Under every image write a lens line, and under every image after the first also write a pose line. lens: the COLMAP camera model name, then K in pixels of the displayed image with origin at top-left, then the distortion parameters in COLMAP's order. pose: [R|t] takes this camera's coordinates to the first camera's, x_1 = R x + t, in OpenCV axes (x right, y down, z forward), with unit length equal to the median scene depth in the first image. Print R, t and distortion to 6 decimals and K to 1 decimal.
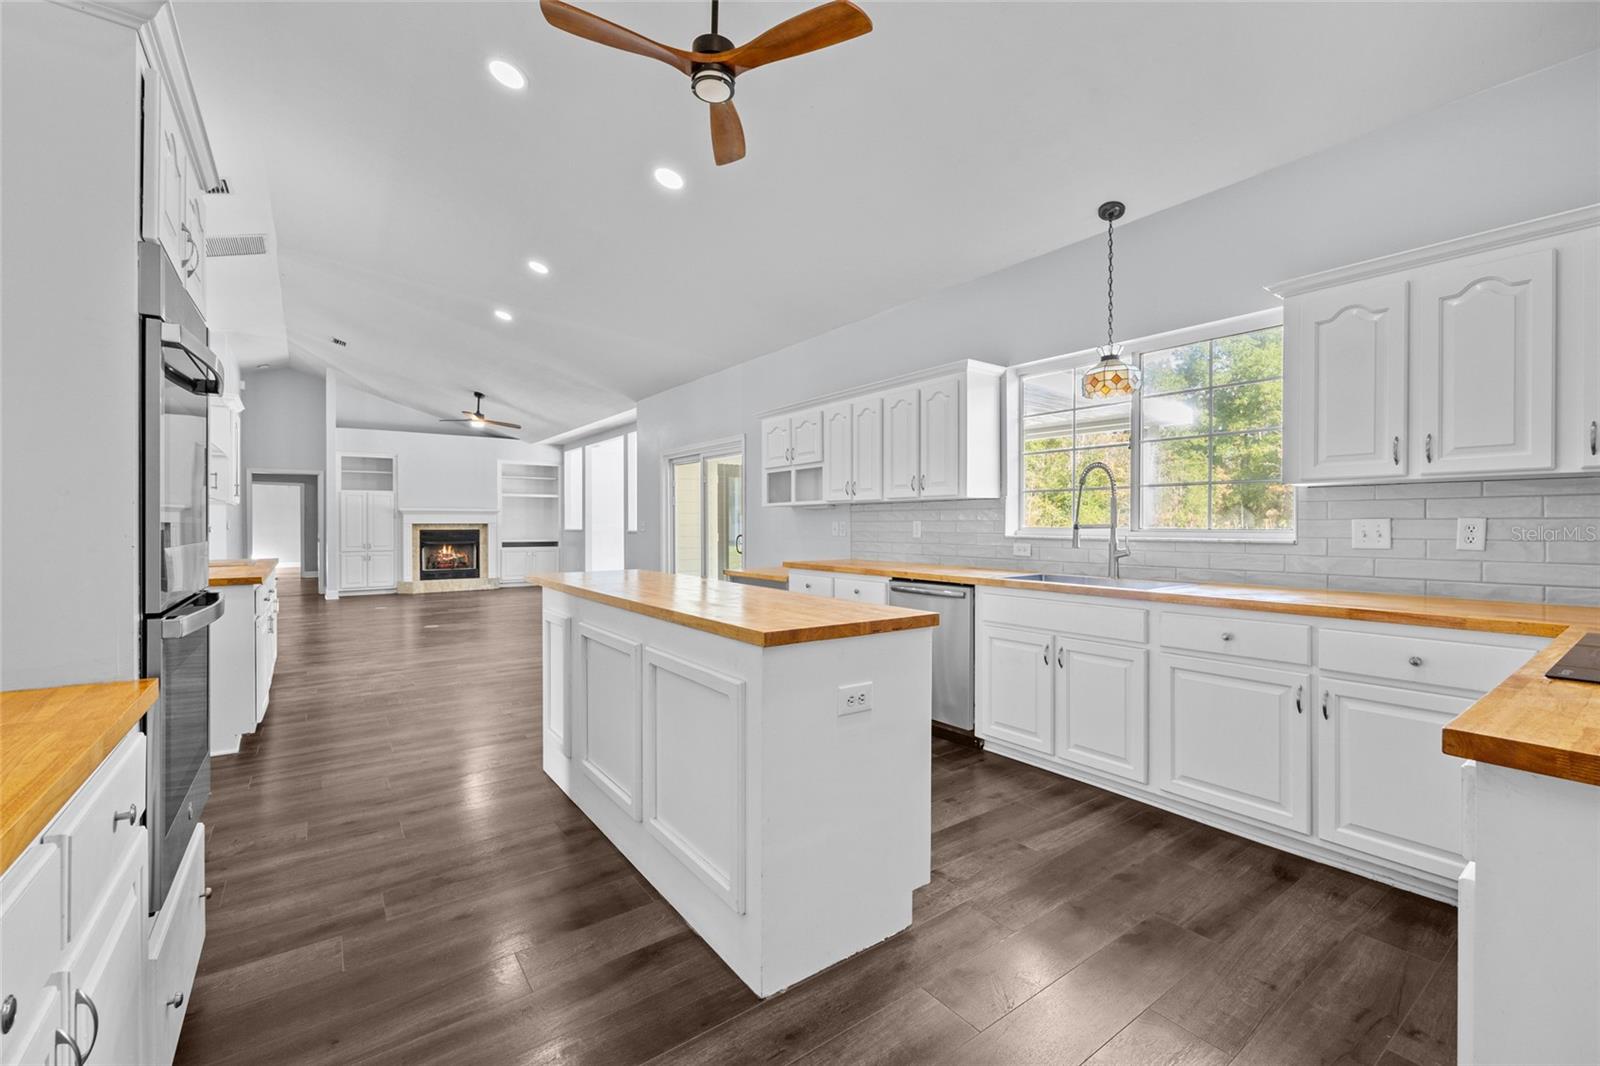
lens RADIAL K [[673.1, 0, 801.4], [0, 673.1, 526.1], [0, 0, 1]] dist [-0.004936, 0.001252]
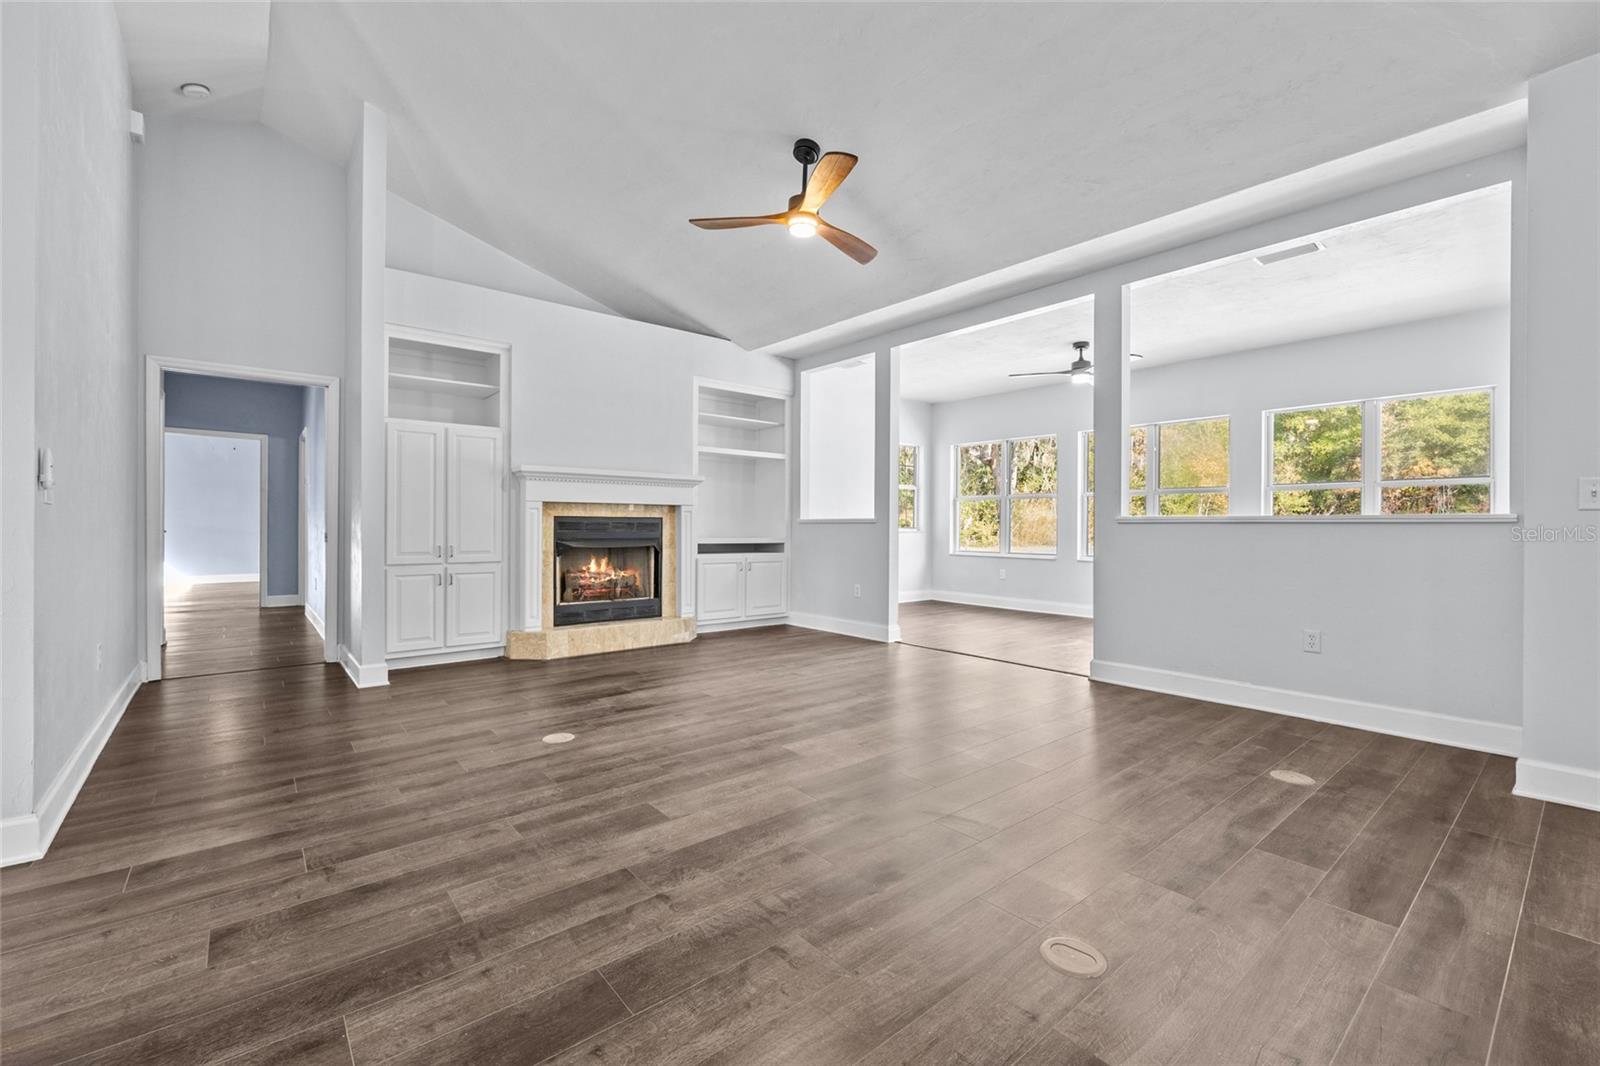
lens RADIAL K [[673.1, 0, 797.7], [0, 673.1, 529.6], [0, 0, 1]] dist [-0.004936, 0.001252]
pose [[0.998035, 0.006772, 0.062284, -0.450027], [-0.006775, 0.999977, -0.000164, 0.014425], [-0.062284, -0.000258, 0.998058, 0.559759]]
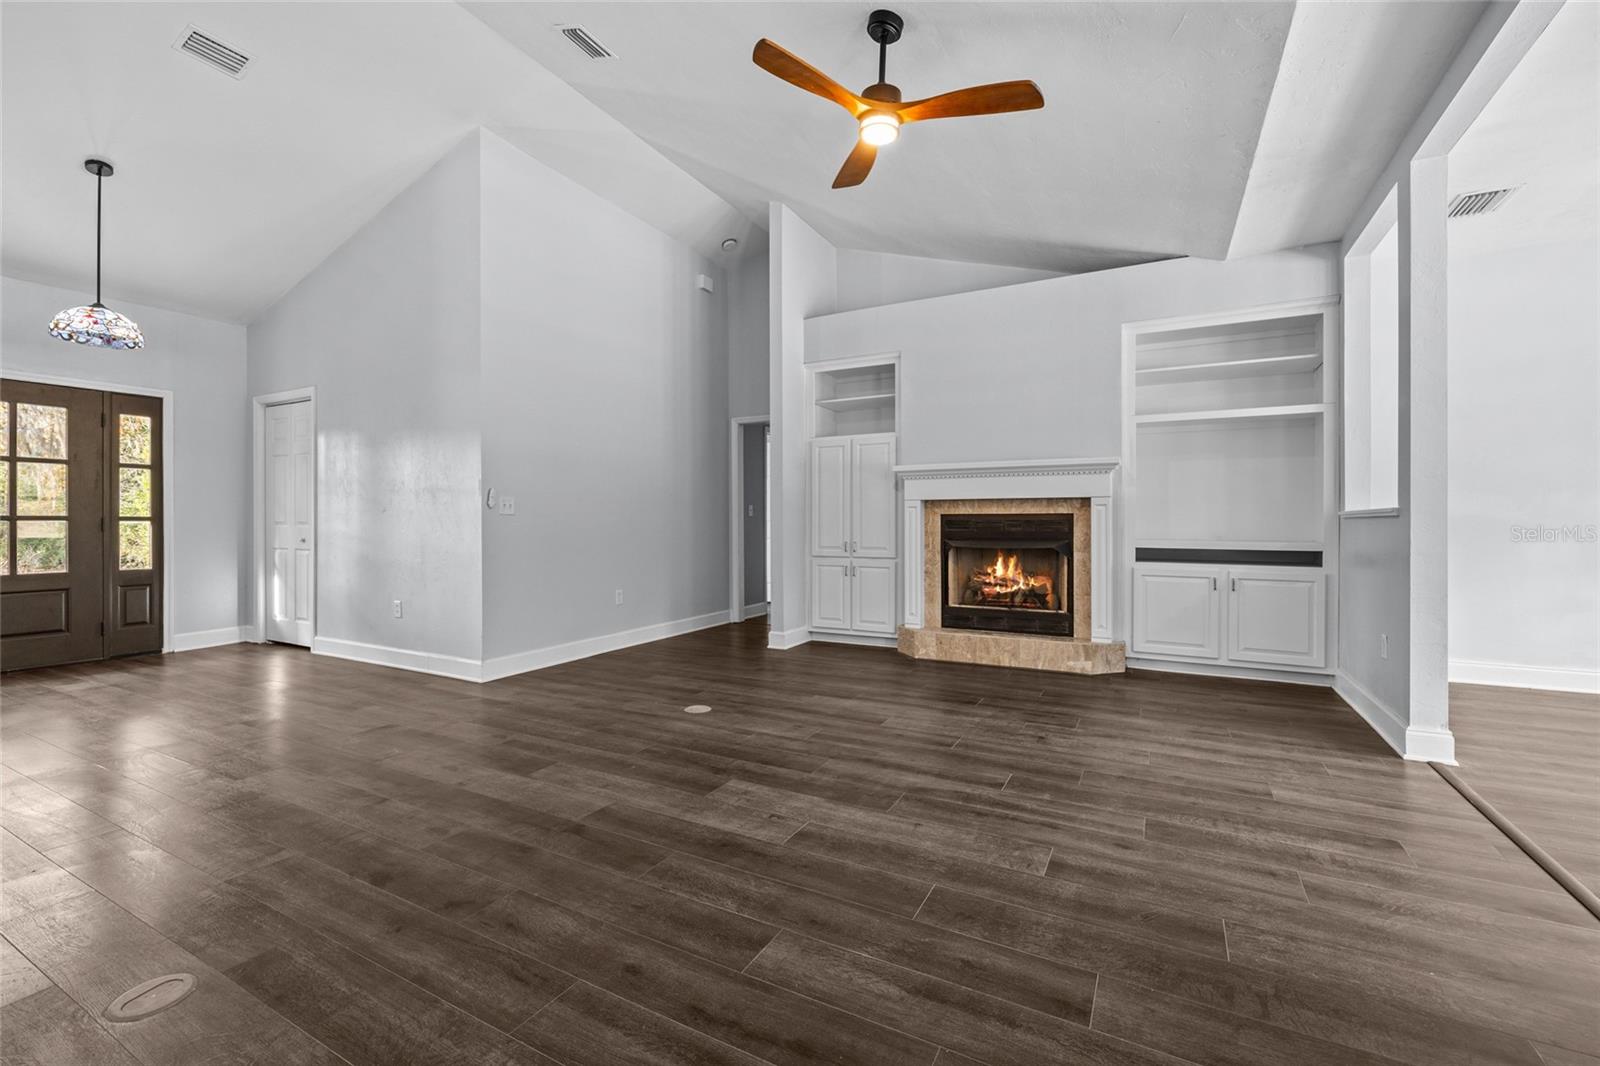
lens RADIAL K [[673.1, 0, 796.8], [0, 673.1, 527.2], [0, 0, 1]] dist [-0.004936, 0.001252]
pose [[0.427312, 0.007322, -0.904075, -0.214302], [-0.003675, 0.999973, 0.006362, 0.012201], [0.904097, 0.000604, 0.427327, 0.754231]]
